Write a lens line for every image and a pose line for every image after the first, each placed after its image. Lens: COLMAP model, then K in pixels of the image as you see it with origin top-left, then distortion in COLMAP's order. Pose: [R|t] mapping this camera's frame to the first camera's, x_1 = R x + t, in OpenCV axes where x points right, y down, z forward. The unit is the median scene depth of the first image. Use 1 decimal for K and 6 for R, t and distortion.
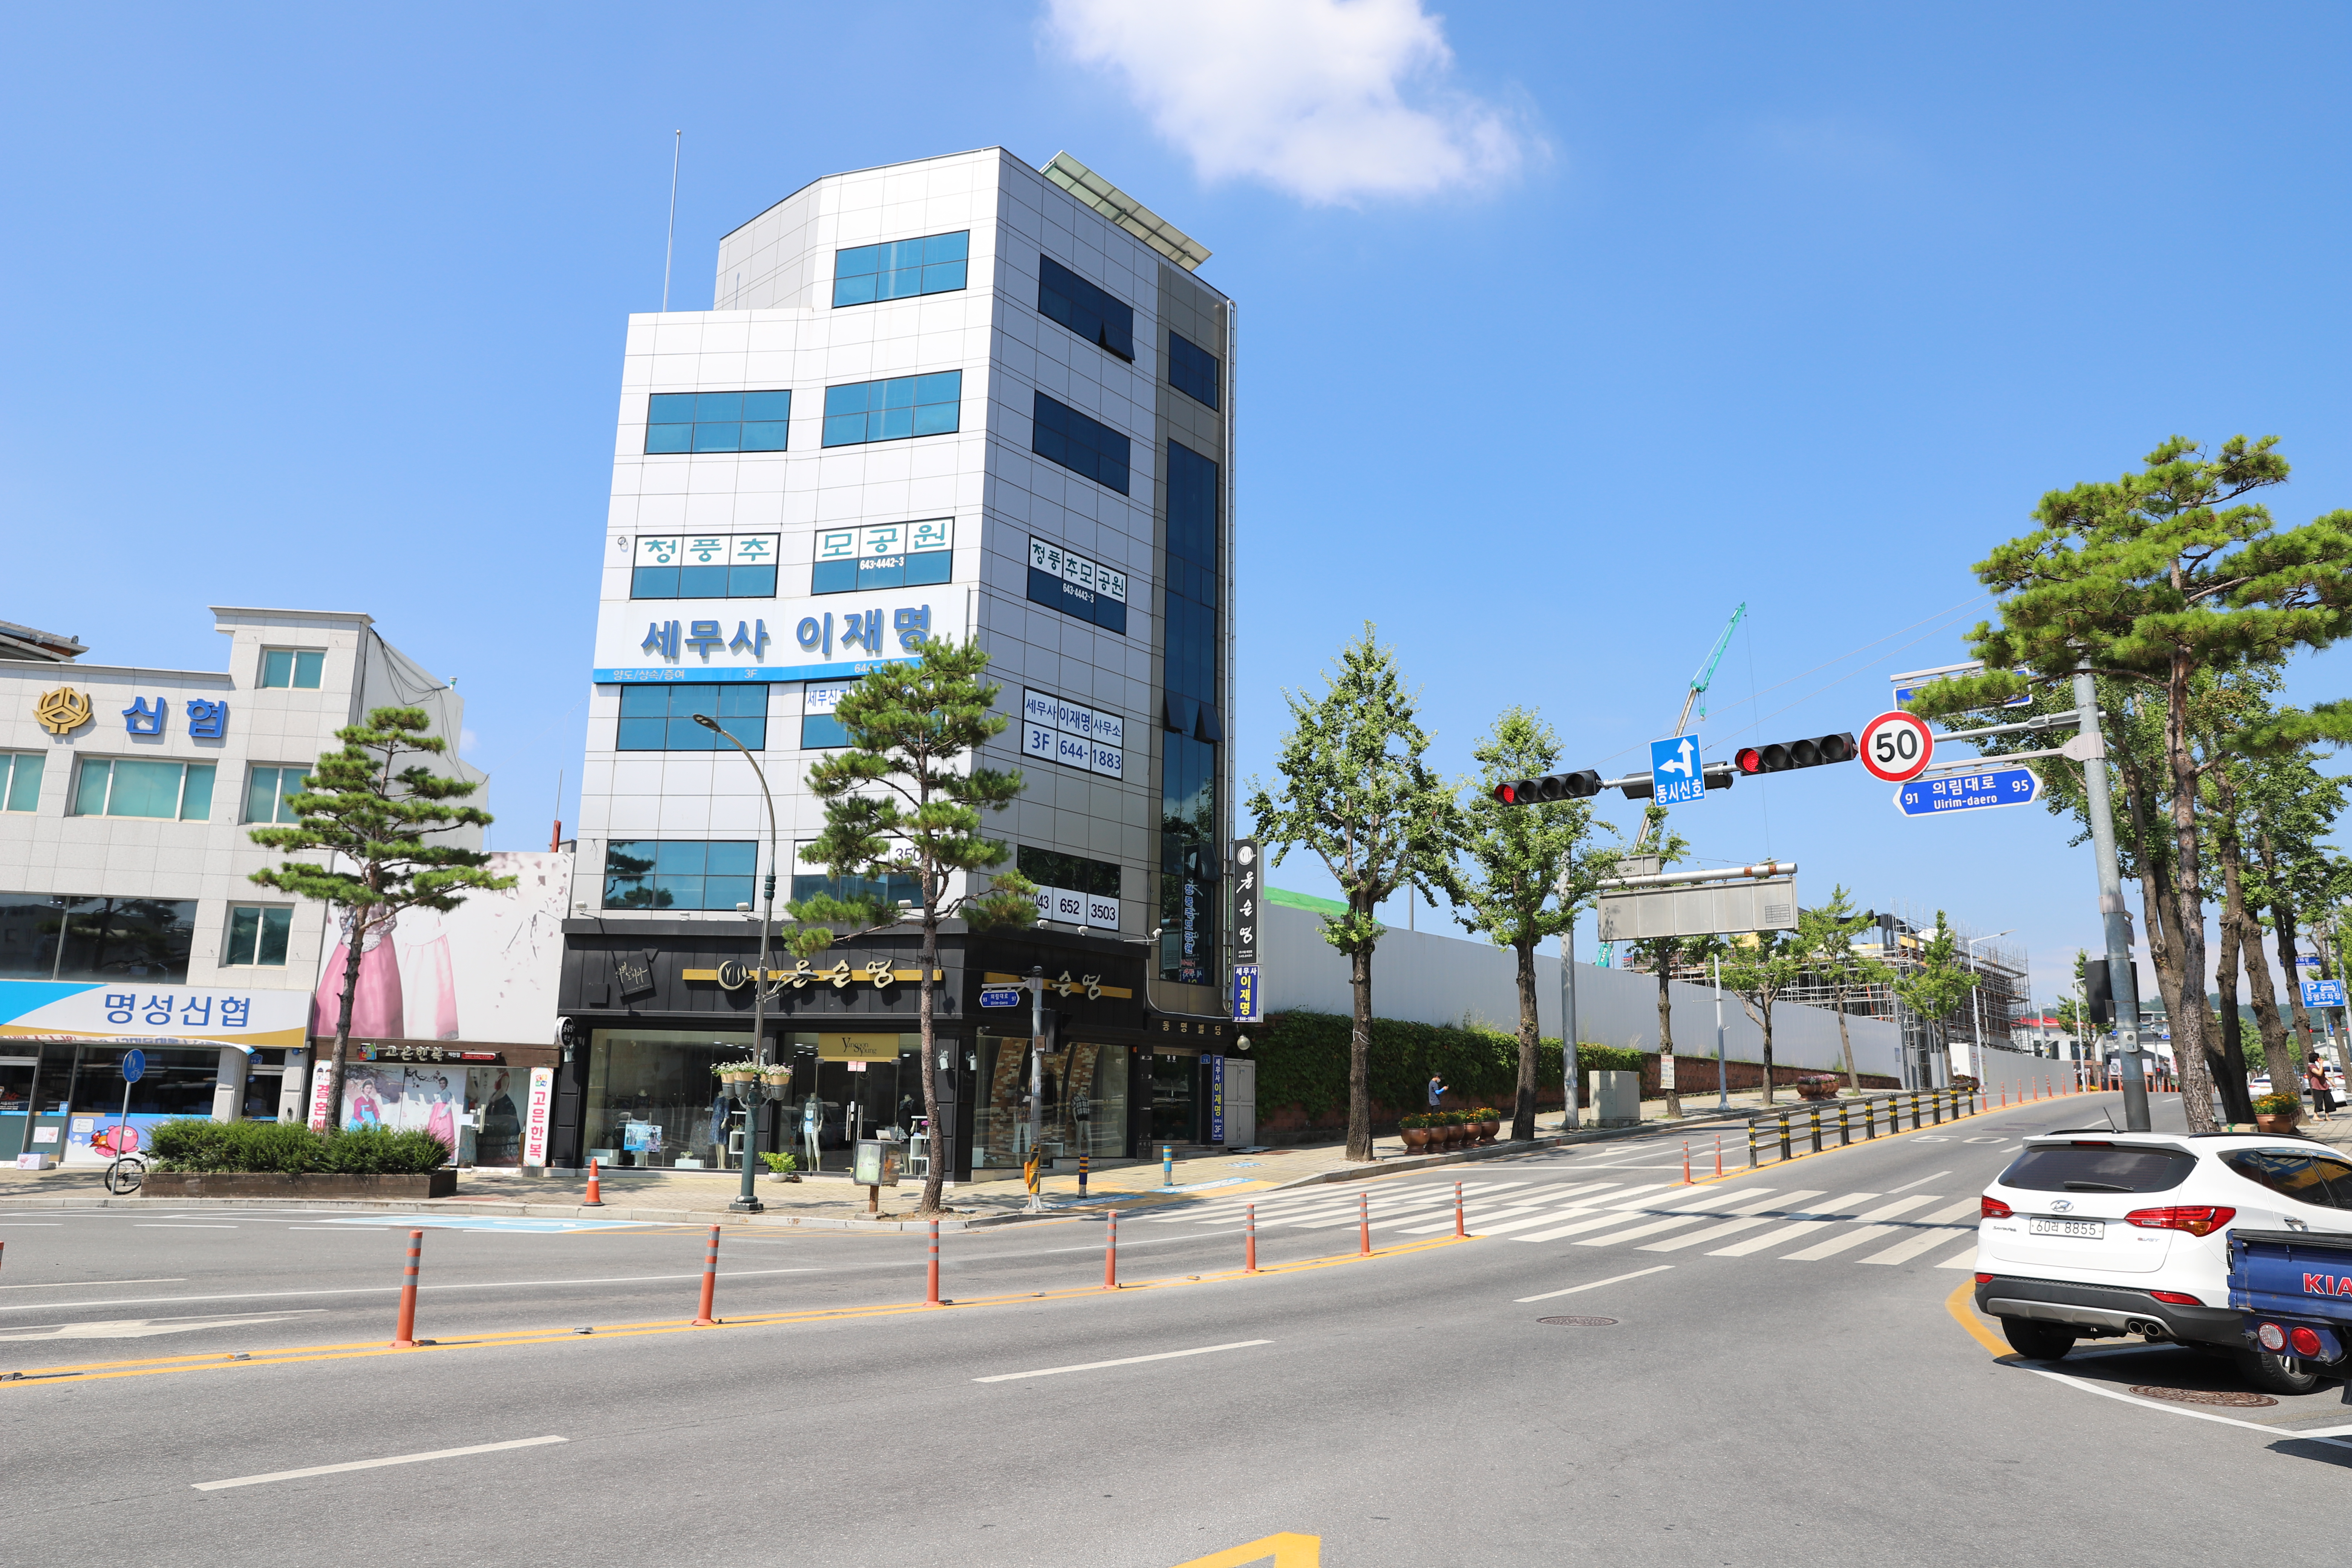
lens RADIAL K [[1633.5, 0, 1176.0], [0, 1633.5, 784.0], [0, 0, 1]] dist [-0.114517, 0.093018]
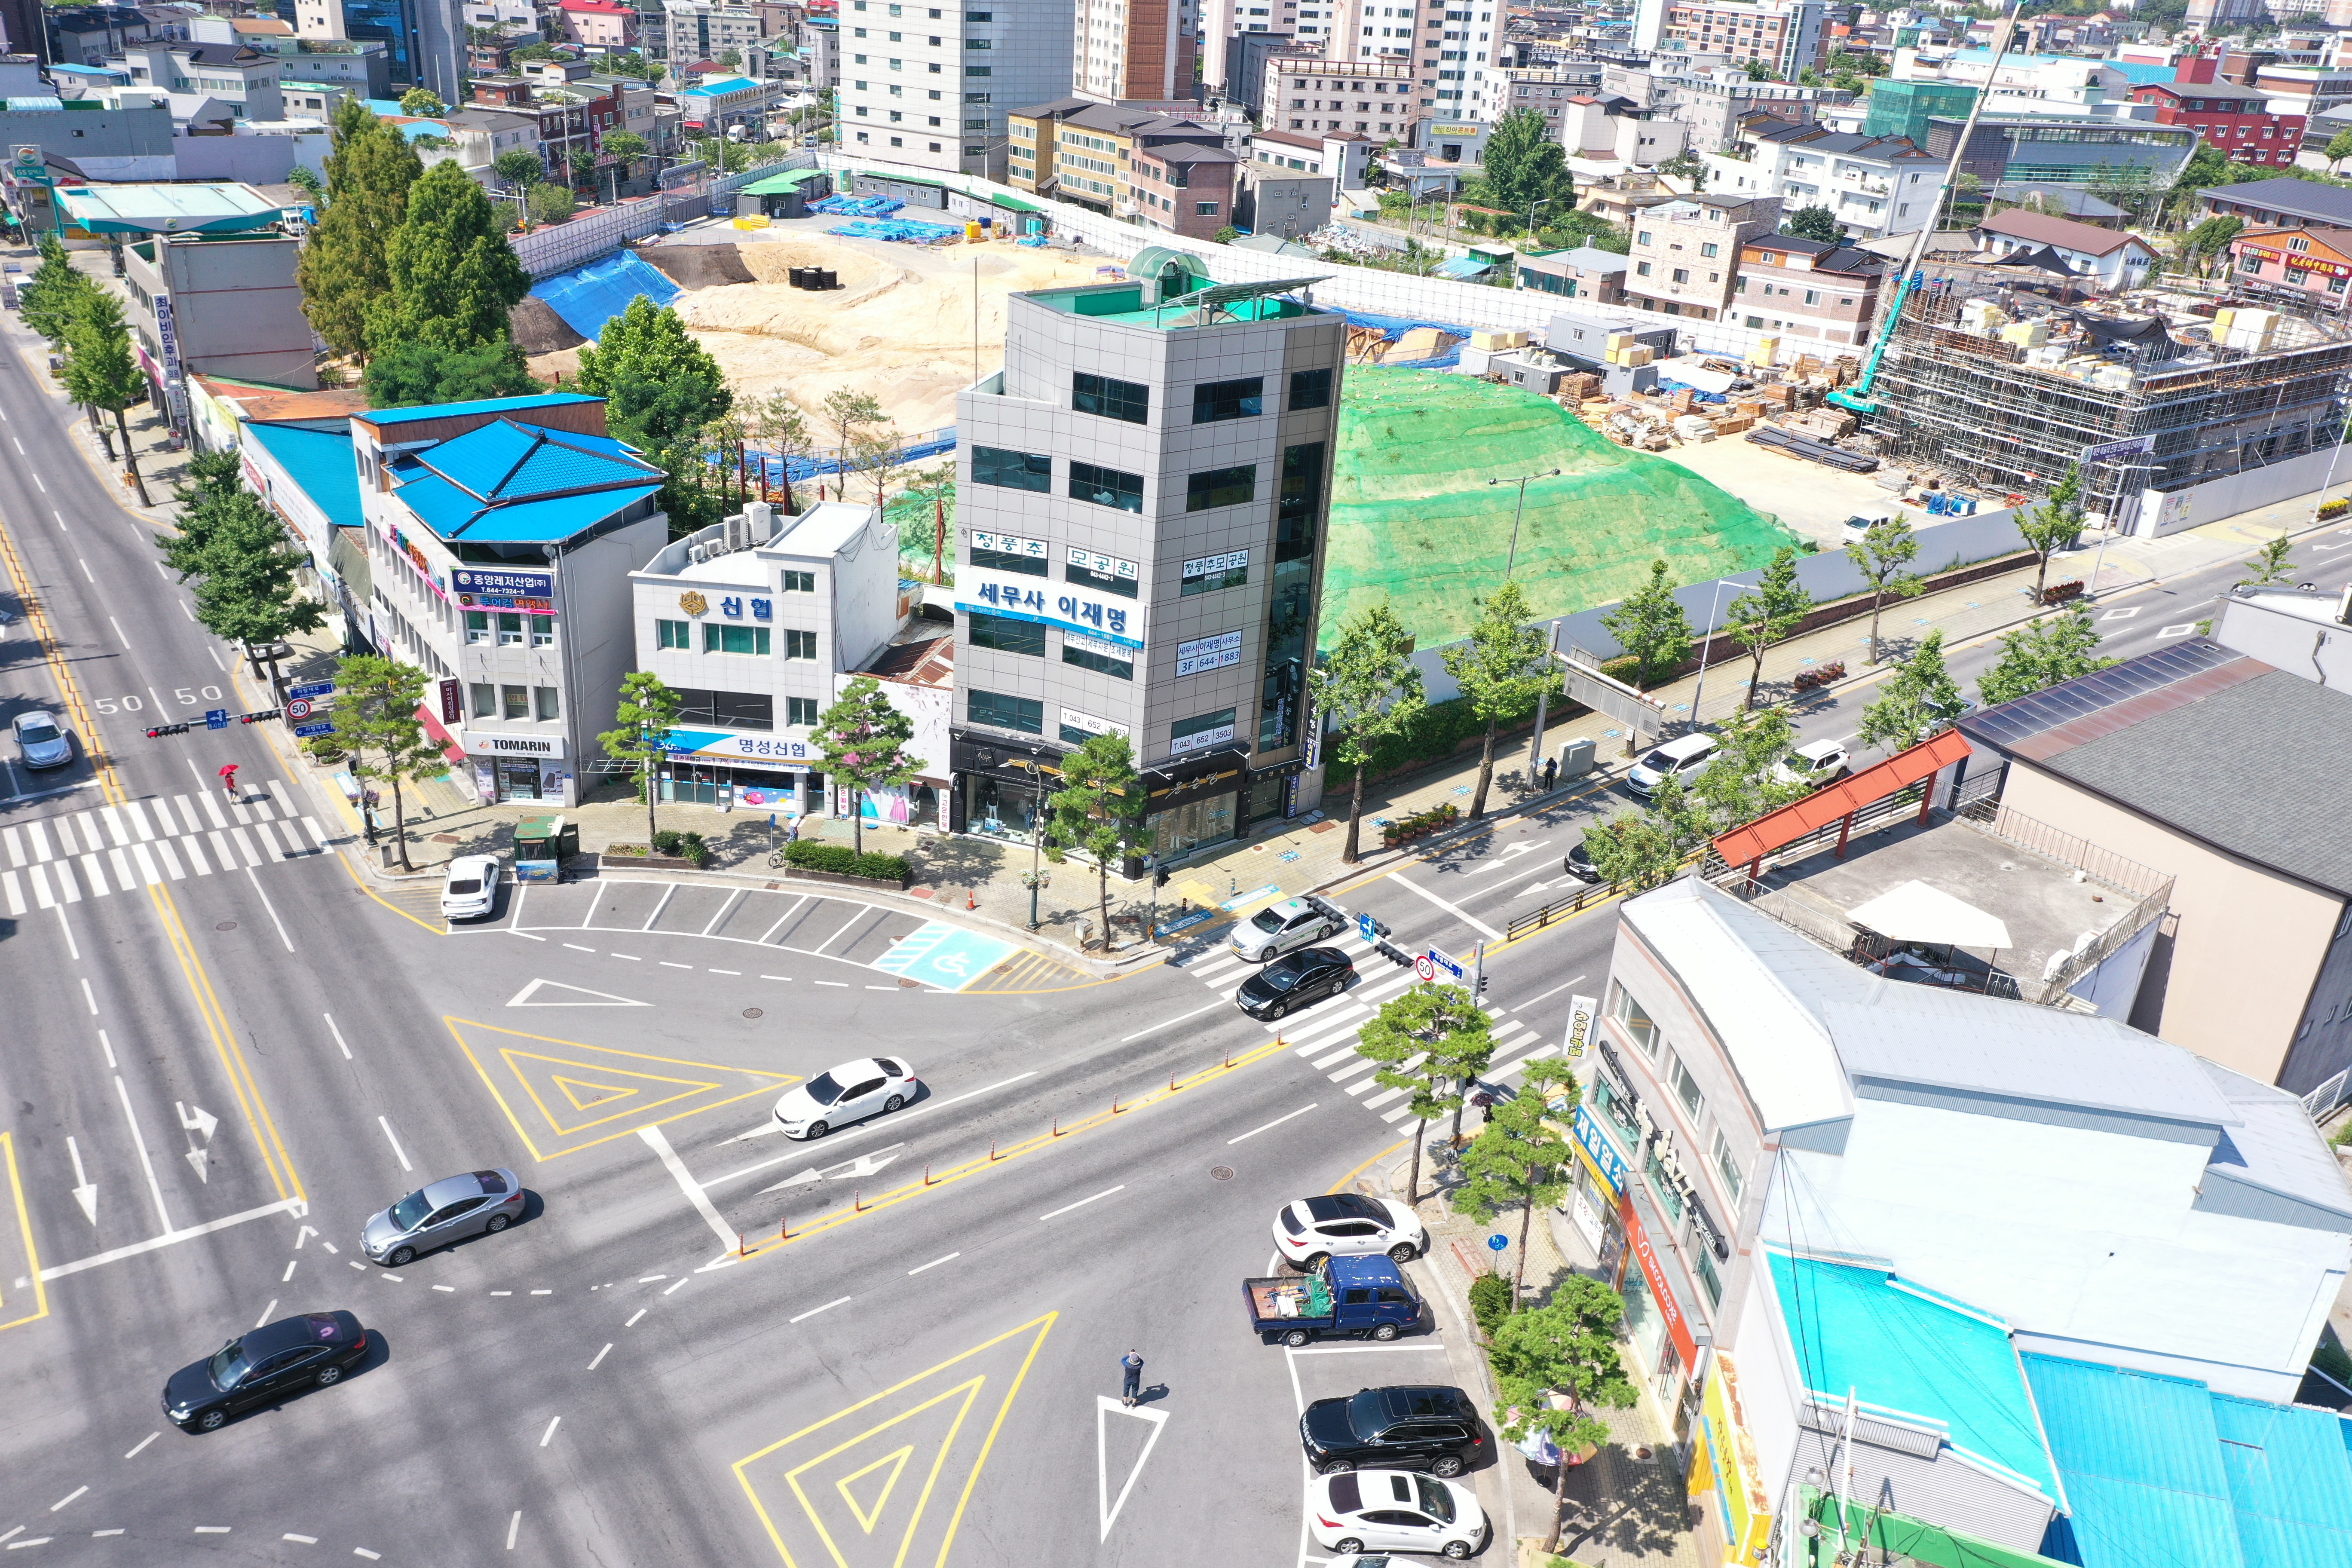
lens RADIAL K [[1810.1, 0, 1138.7], [0, 1810.1, 746.4], [0, 0, 1]] dist [0.036266, 0.004503]
pose [[0.965857, 0.137113, -0.219817, 0.335732], [0.017900, 0.811125, 0.584599, -1.181406], [0.258455, -0.568574, 0.780977, -0.693173]]
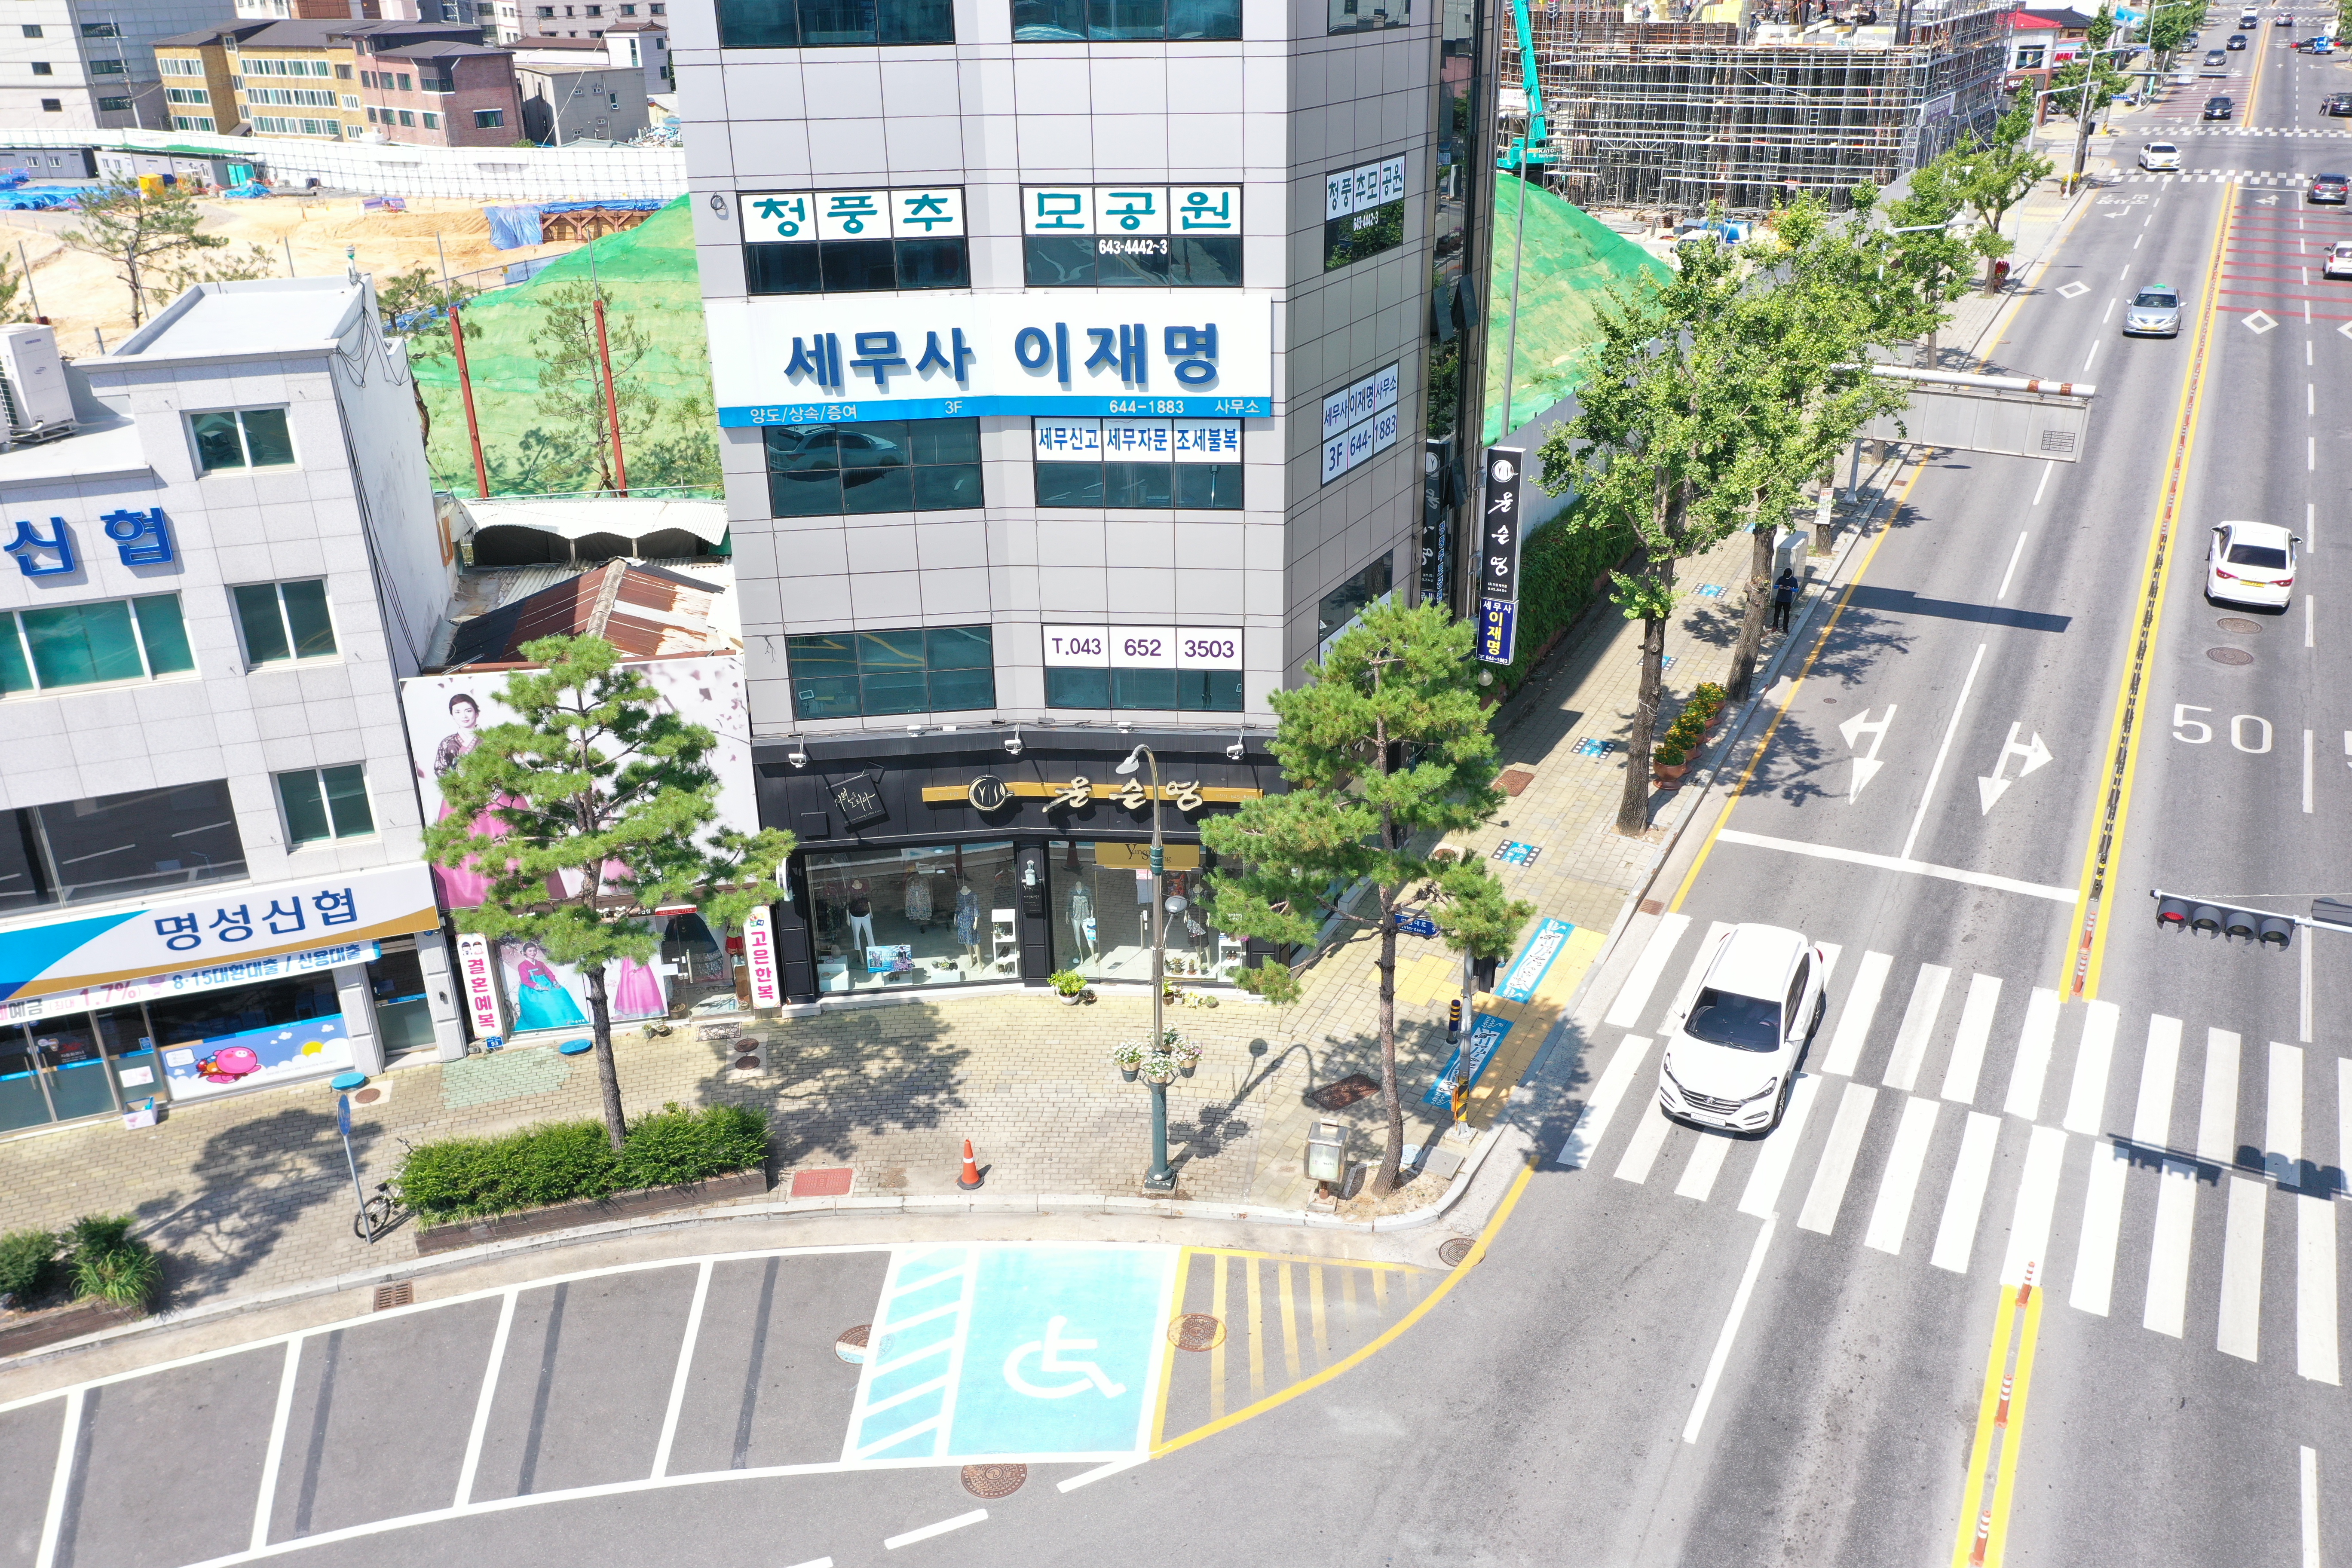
lens RADIAL K [[1860.7, 0, 1176.0], [0, 1860.7, 784.0], [0, 0, 1]] dist [0.009782, 0.004349]
pose [[0.982558, -0.103493, 0.154494, -0.313831], [-0.008173, 0.805977, 0.591890, -0.428168], [-0.185776, -0.582829, 0.791074, 0.232113]]
